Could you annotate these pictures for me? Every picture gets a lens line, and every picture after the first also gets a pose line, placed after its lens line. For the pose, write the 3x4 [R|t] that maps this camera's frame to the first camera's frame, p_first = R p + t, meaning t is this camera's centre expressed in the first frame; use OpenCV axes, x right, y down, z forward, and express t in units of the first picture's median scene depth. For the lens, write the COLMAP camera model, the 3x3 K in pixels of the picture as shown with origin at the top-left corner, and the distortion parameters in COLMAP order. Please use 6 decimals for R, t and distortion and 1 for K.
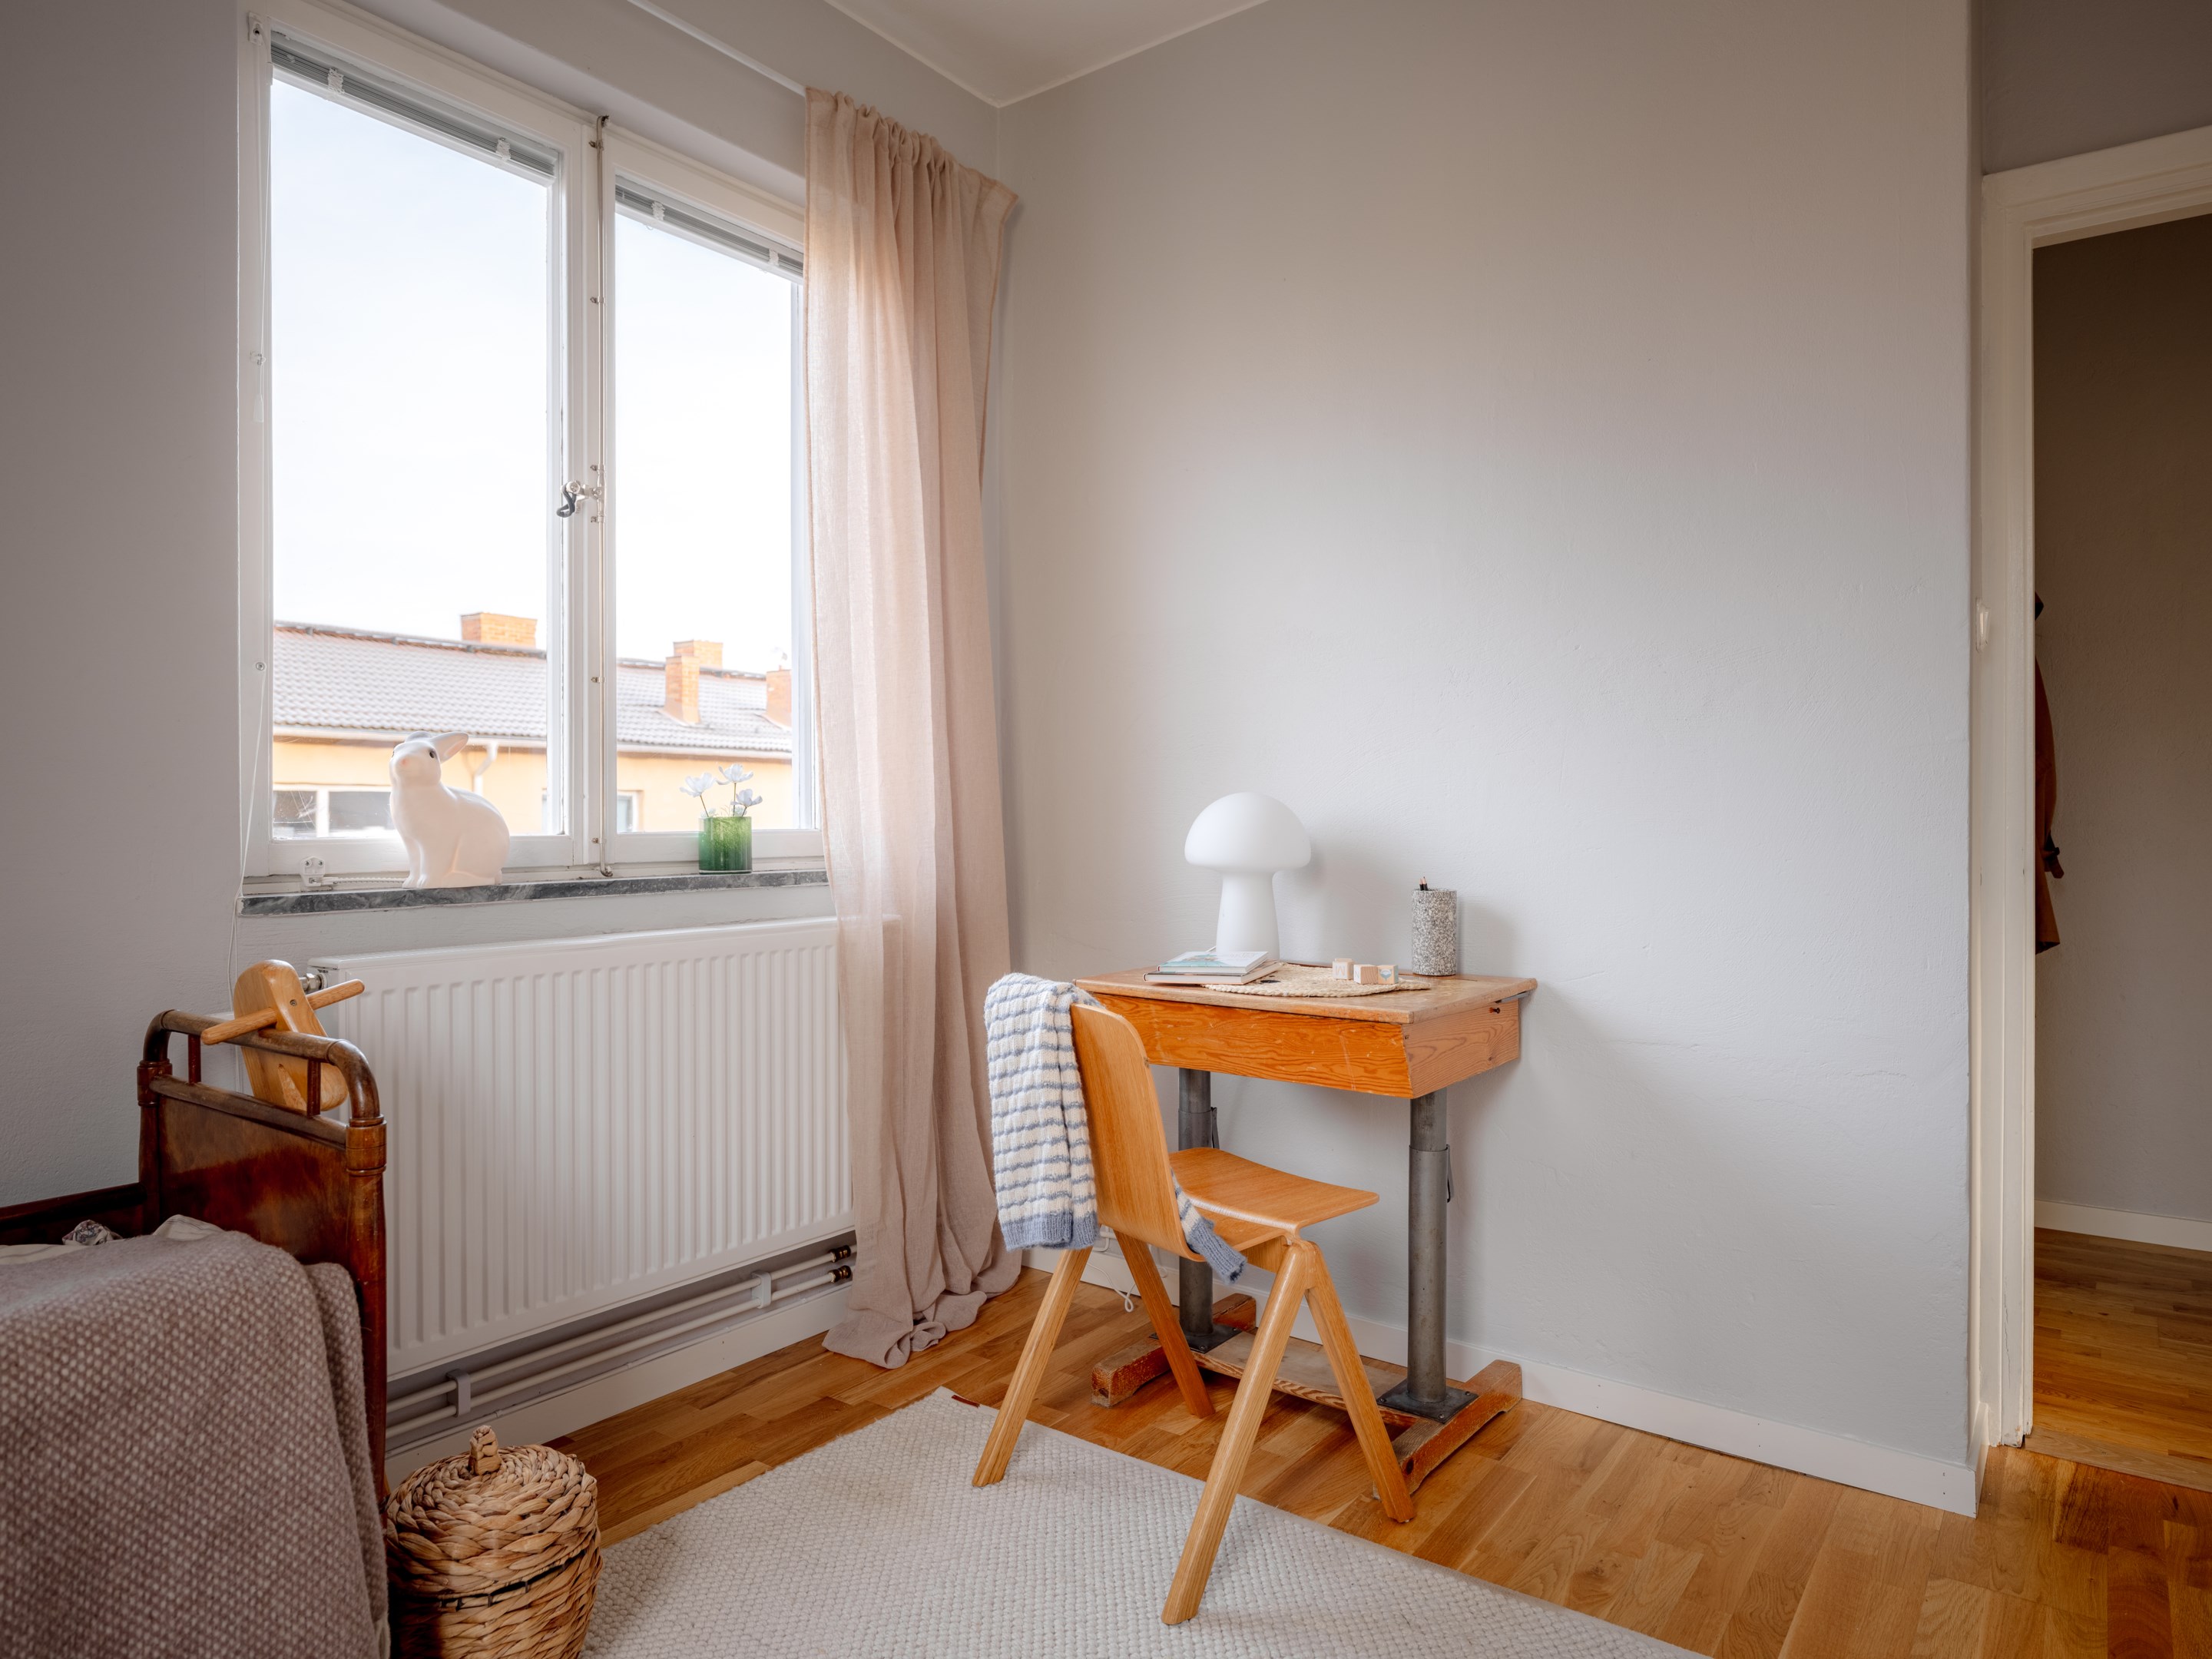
lens RADIAL K [[1407.2, 0, 1100.6], [0, 1407.2, 874.7], [0, 0, 1]] dist [-0.000157, -0.001767]
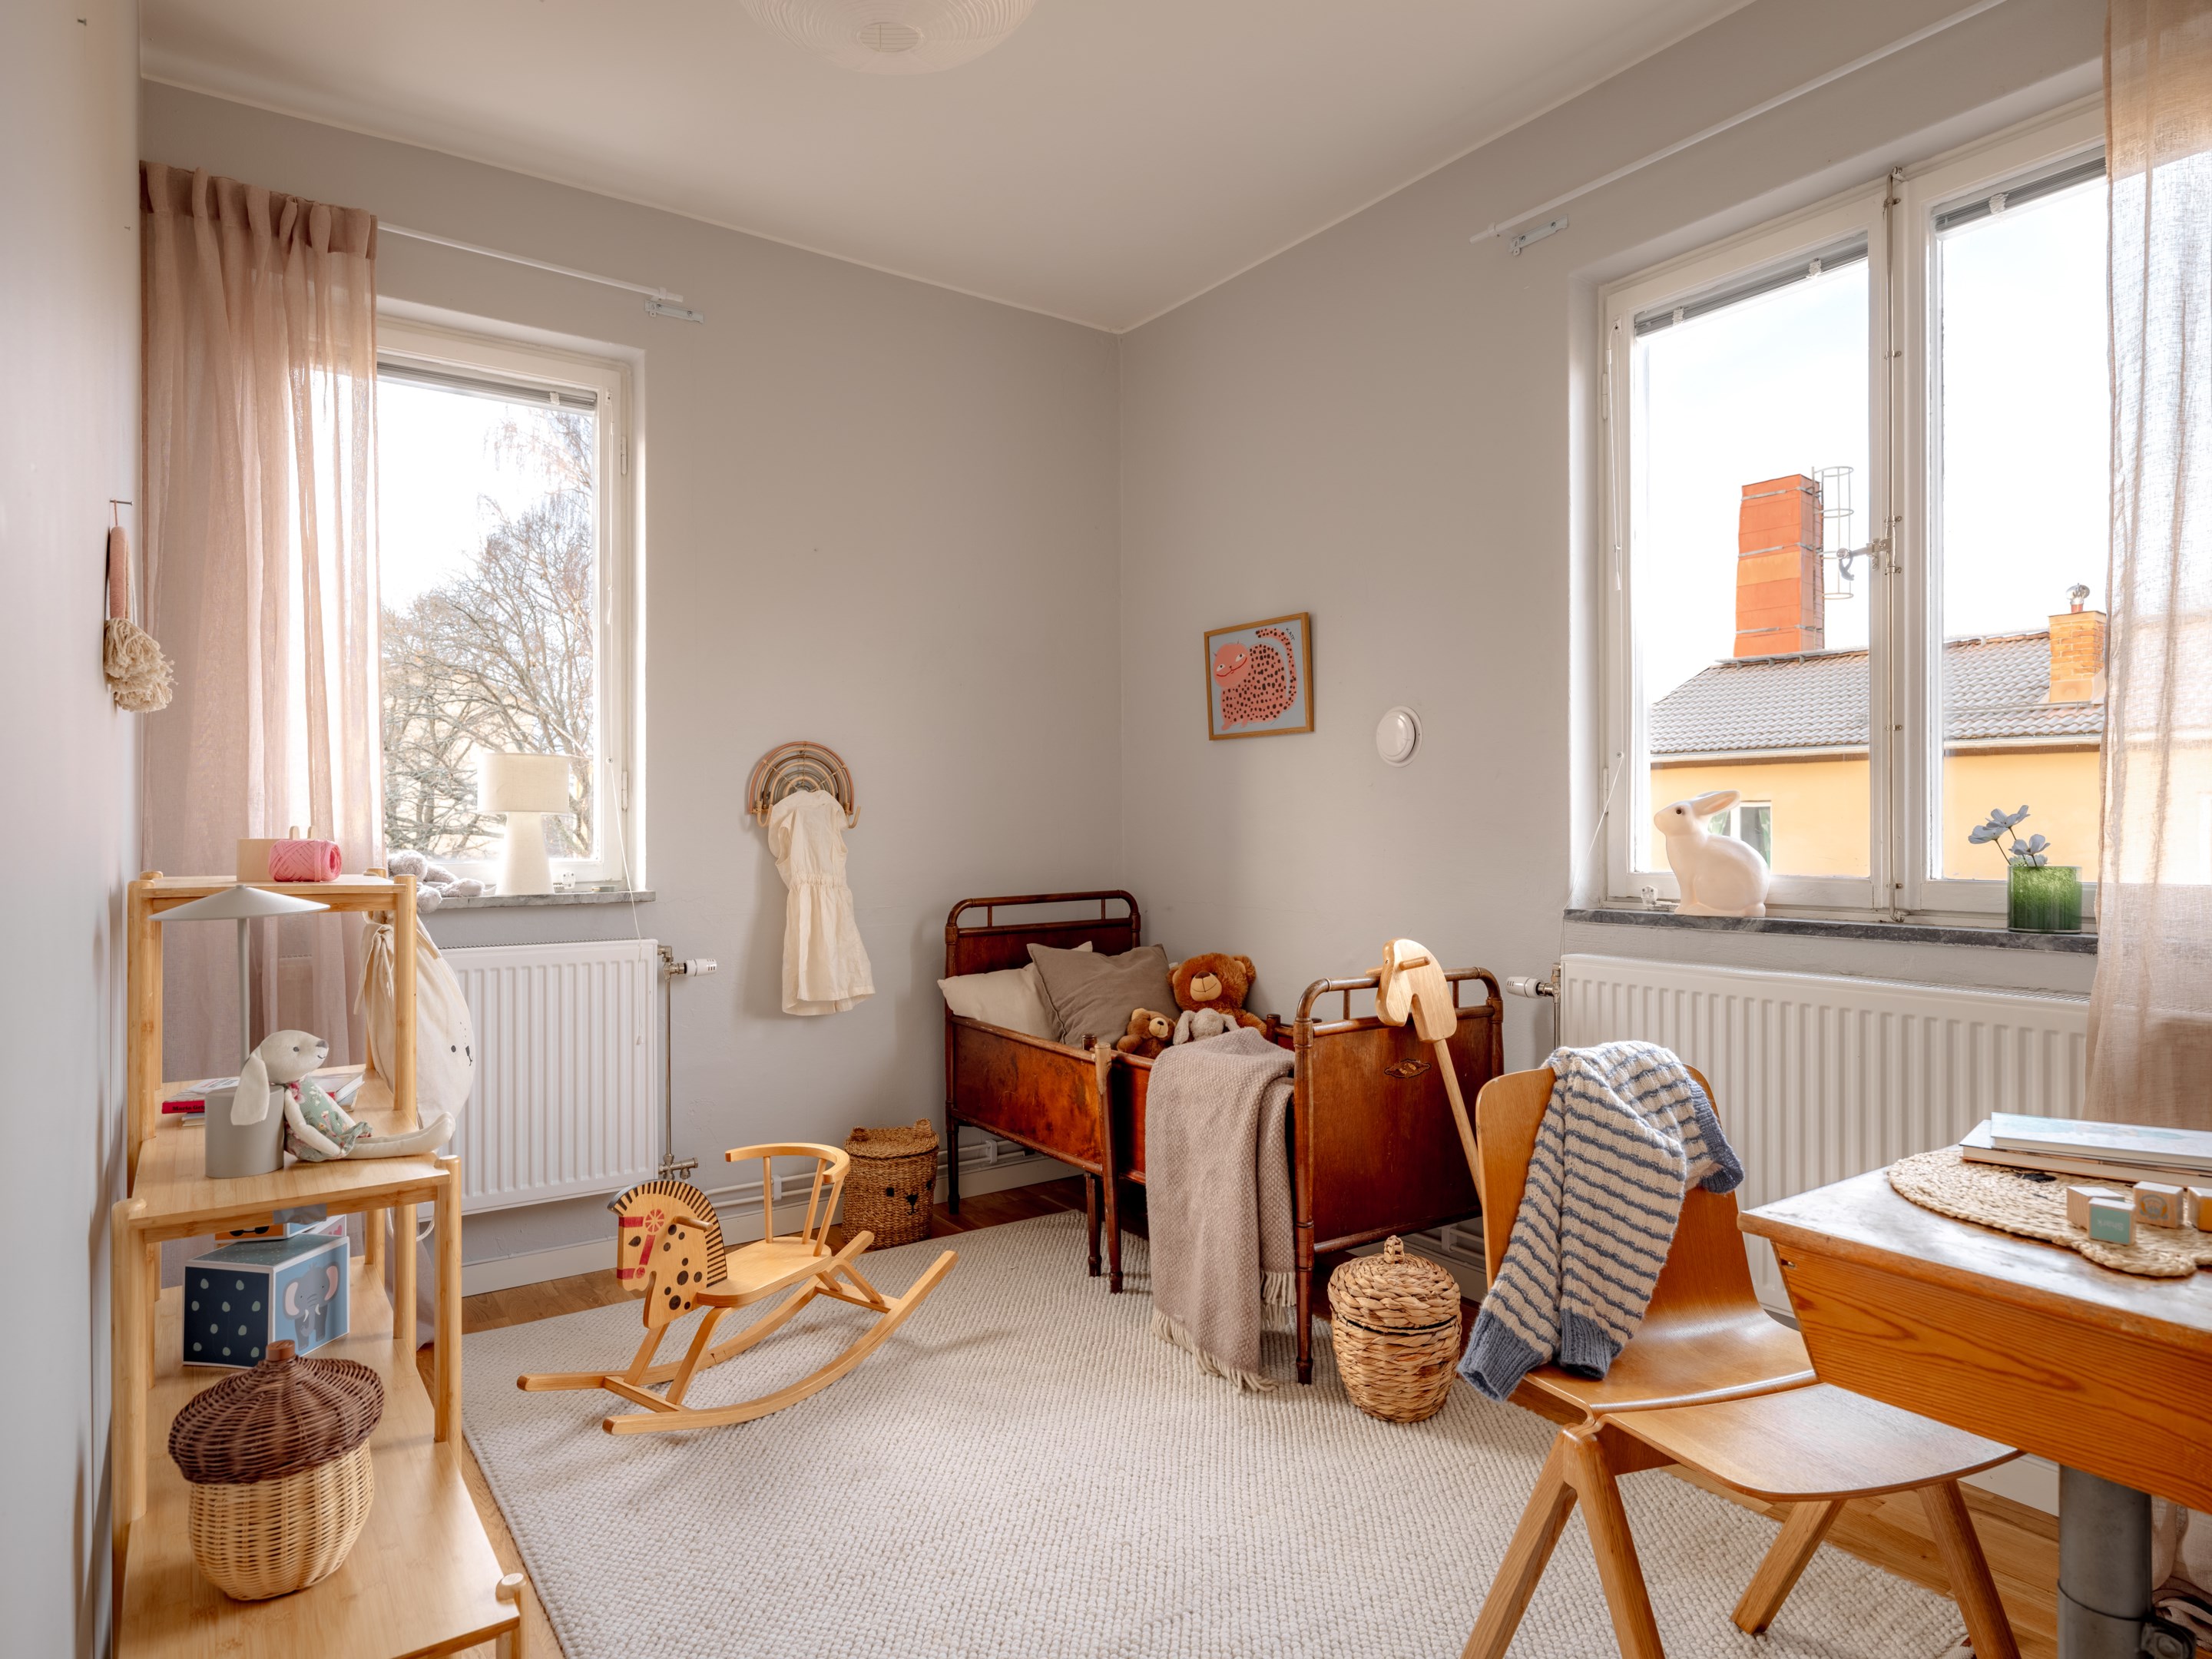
lens RADIAL K [[1290.8, 0, 1106.0], [0, 1290.8, 829.5], [0, 0, 1]] dist [0.000074, 0.000179]
pose [[-0.321931, 0.001107, -0.946762, 0.708768], [-0.038411, 0.999161, 0.014229, -0.056619], [0.945984, 0.040947, -0.321618, 0.778892]]
